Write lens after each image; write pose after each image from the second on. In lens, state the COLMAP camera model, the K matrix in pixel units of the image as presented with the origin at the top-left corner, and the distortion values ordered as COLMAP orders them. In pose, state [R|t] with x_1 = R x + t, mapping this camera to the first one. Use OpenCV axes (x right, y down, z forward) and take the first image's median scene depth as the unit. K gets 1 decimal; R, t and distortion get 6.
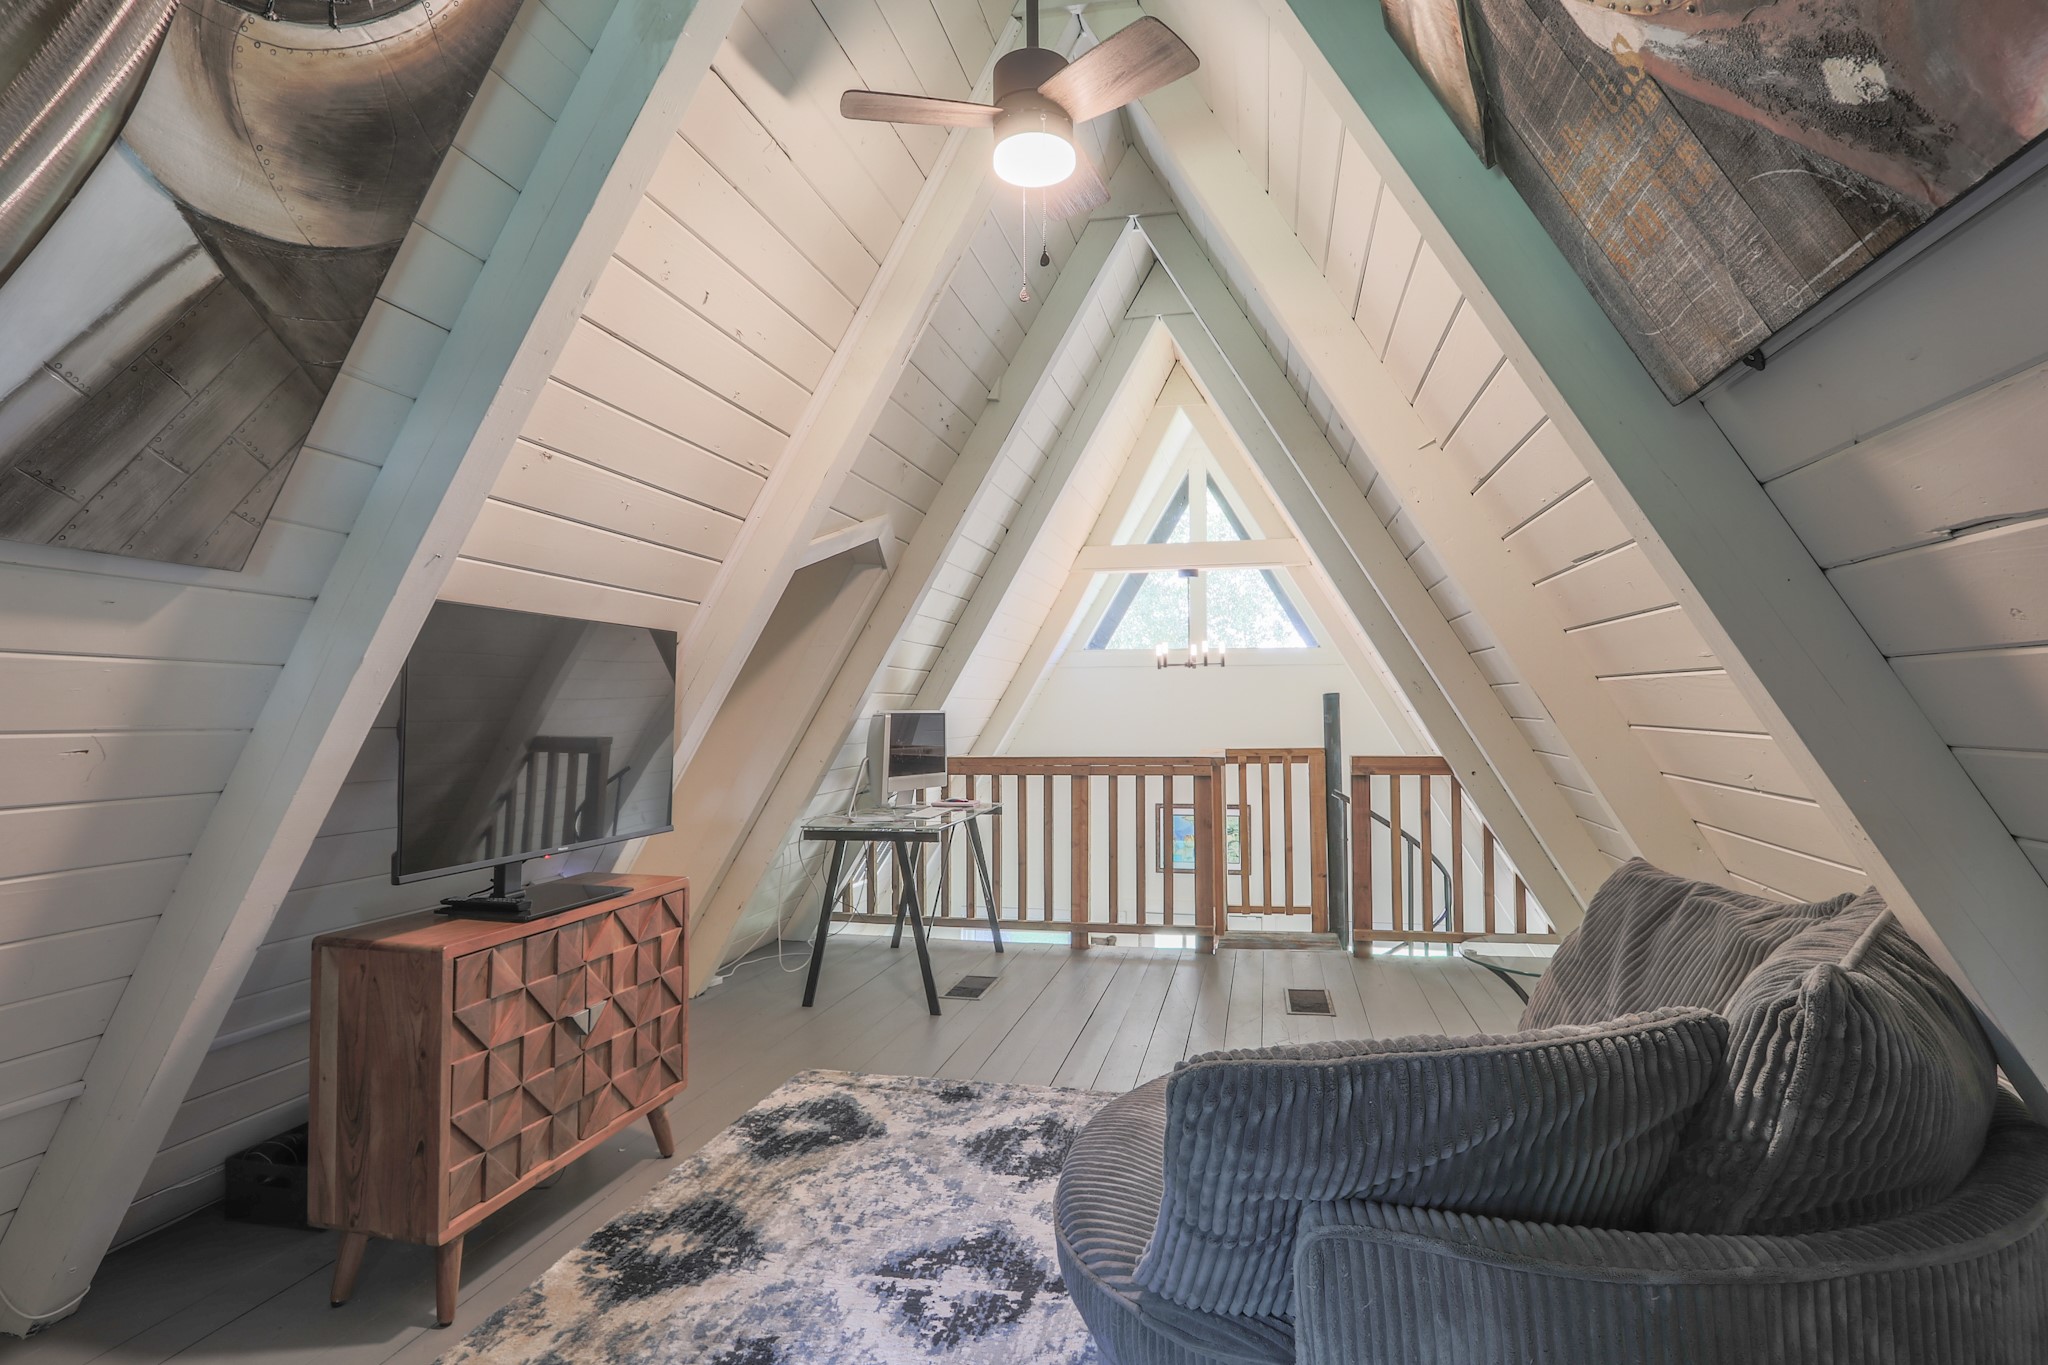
lens RADIAL K [[1091.6, 0, 1024.0], [0, 1091.6, 681.0], [0, 0, 1]] dist [-0.013932, 0.003761]
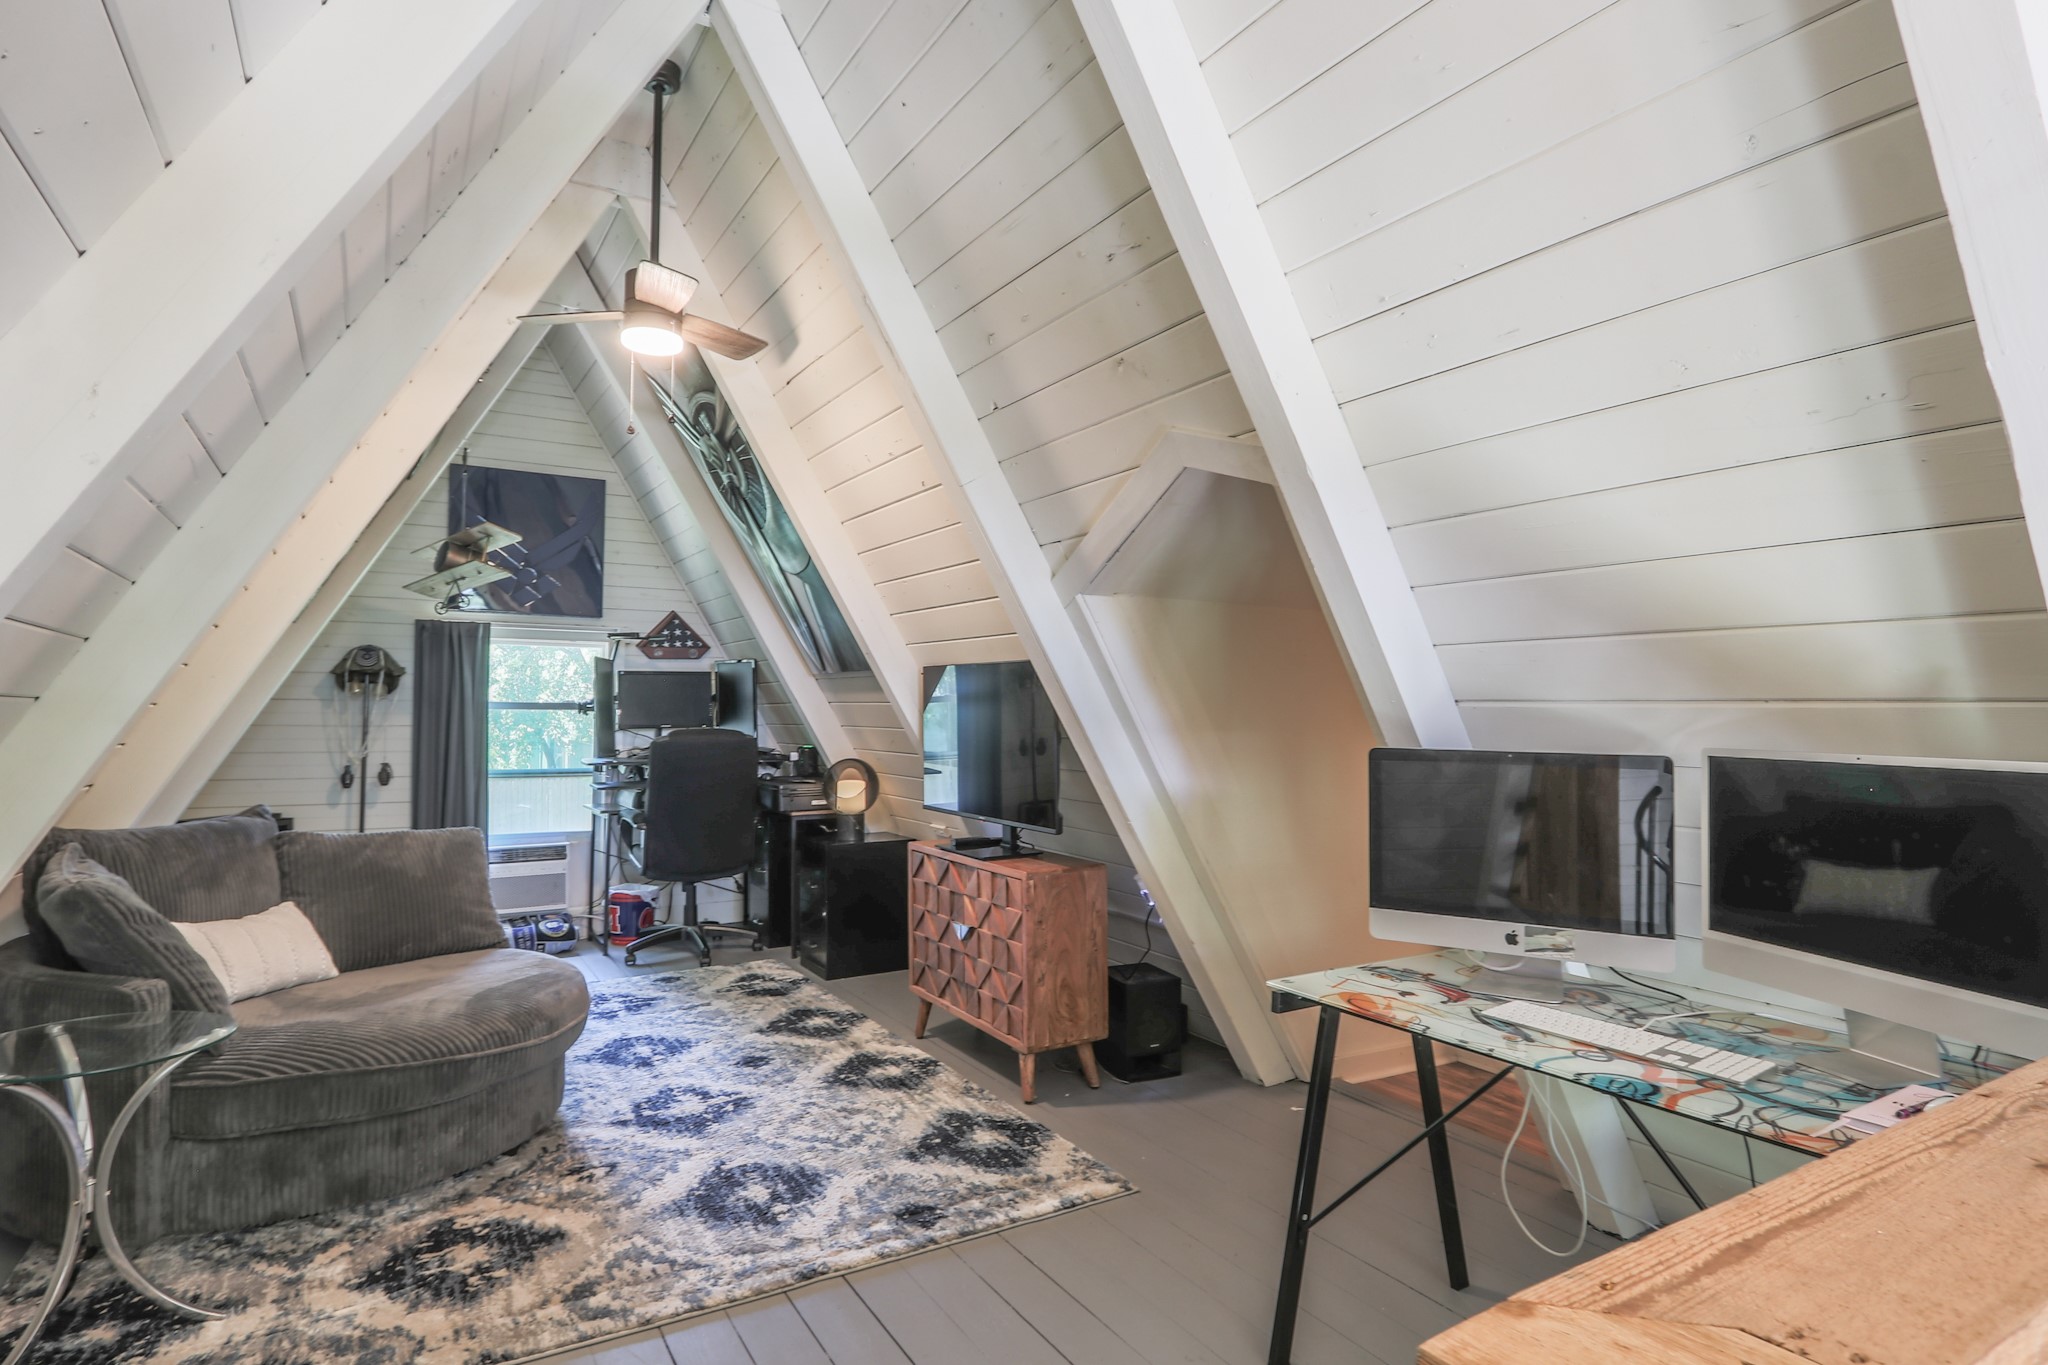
lens RADIAL K [[1091.6, 0, 1020.3], [0, 1091.6, 684.5], [0, 0, 1]] dist [-0.013932, 0.003761]
pose [[-0.736809, -0.017167, -0.675883, 0.559668], [0.020328, 0.998663, -0.047527, 0.044900], [0.675796, -0.048758, -0.735475, 2.171186]]
